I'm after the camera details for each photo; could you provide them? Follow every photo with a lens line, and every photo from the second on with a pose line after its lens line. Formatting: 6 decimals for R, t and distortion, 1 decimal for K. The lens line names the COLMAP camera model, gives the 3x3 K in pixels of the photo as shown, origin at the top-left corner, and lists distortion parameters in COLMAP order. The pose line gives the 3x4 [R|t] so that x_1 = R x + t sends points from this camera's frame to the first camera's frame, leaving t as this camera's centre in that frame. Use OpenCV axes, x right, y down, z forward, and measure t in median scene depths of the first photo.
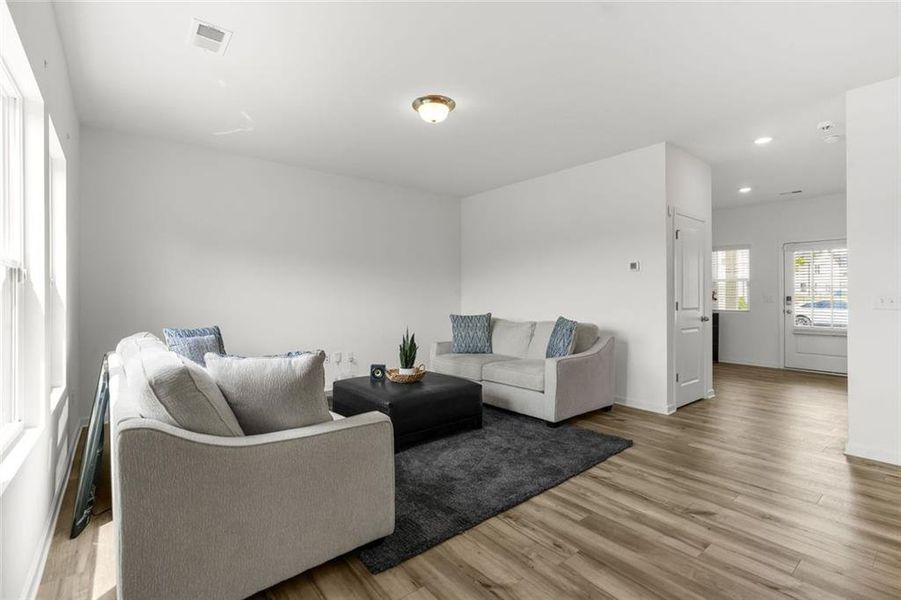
lens RADIAL K [[421.3, 0, 447.2], [0, 421.3, 300.1], [0, 0, 1]] dist [-0.007558, 0.005163]
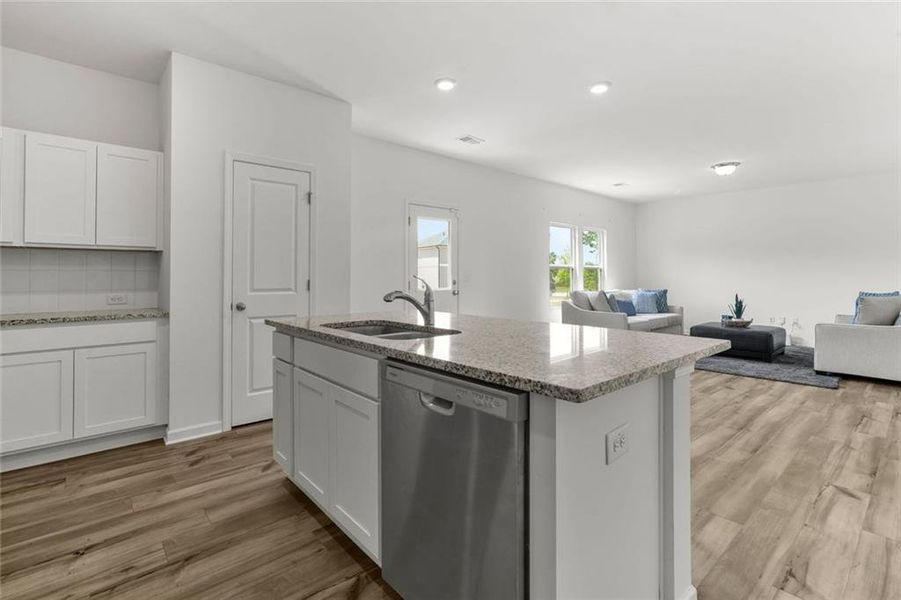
lens RADIAL K [[421.3, 0, 451.8], [0, 421.3, 262.0], [0, 0, 1]] dist [-0.007558, 0.005163]
pose [[0.059833, -0.033537, -0.997645, 1.925275], [-0.011955, 0.999340, -0.034311, 0.014493], [0.998137, 0.013980, 0.059392, -0.305277]]
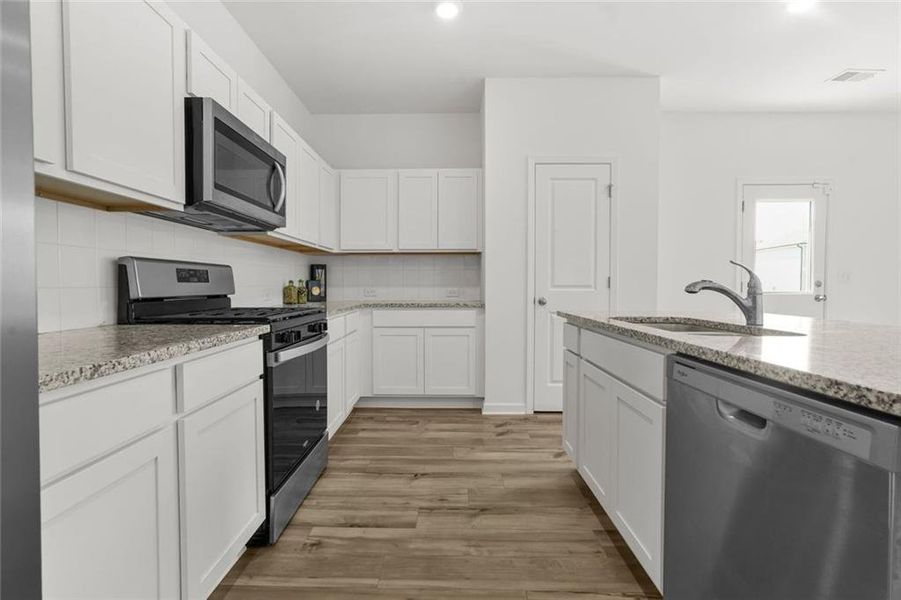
lens RADIAL K [[421.3, 0, 445.0], [0, 421.3, 290.9], [0, 0, 1]] dist [-0.007558, 0.005163]
pose [[-0.626689, 0.011173, -0.779189, 1.863821], [-0.009951, 0.999701, 0.022338, 0.048152], [0.779206, 0.021753, -0.626391, -0.269065]]
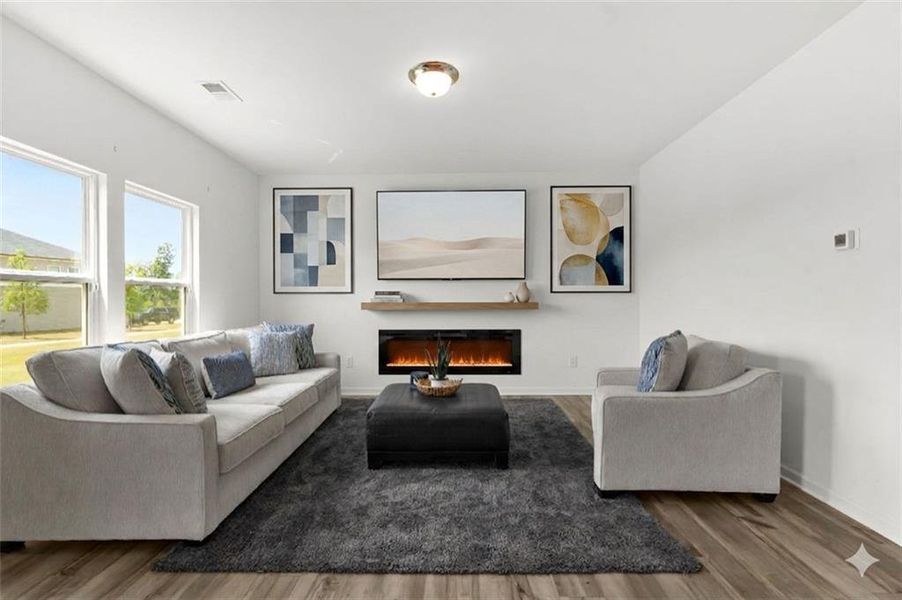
lens RADIAL K [[421.8, 0, 440.6], [0, 421.8, 301.2], [0, 0, 1]] dist [-0.007558, 0.005163]
pose [[0.747150, 0.004195, -0.664642, 0.627693], [-0.004264, 0.999990, 0.001518, -0.007159], [0.664642, 0.001700, 0.747160, 0.421817]]
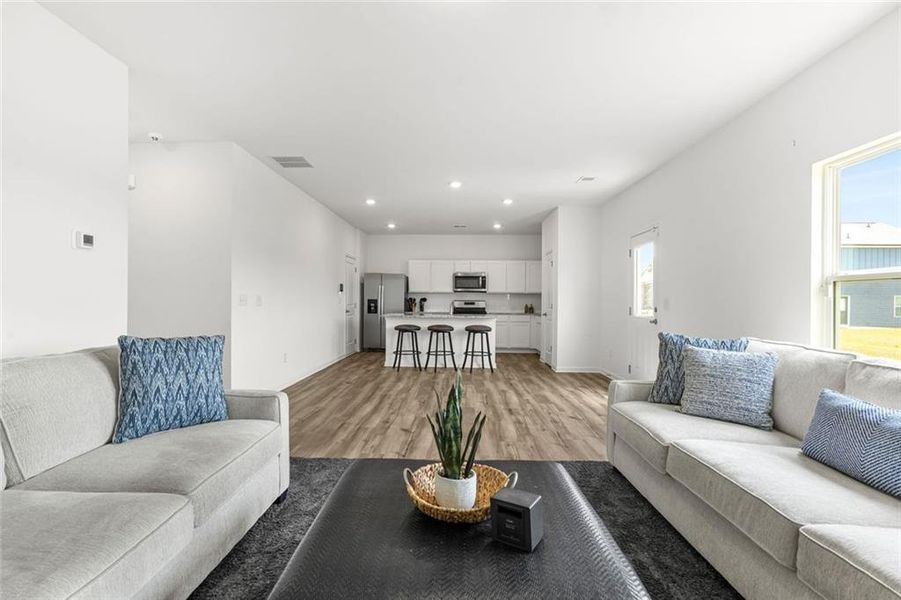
lens RADIAL K [[421.3, 0, 436.9], [0, 421.3, 301.6], [0, 0, 1]] dist [-0.007558, 0.005163]
pose [[-0.748871, -0.007333, 0.662675, -0.436921], [-0.001563, 0.999956, 0.009299, -0.005871], [-0.662714, 0.005928, -0.748849, 1.668546]]
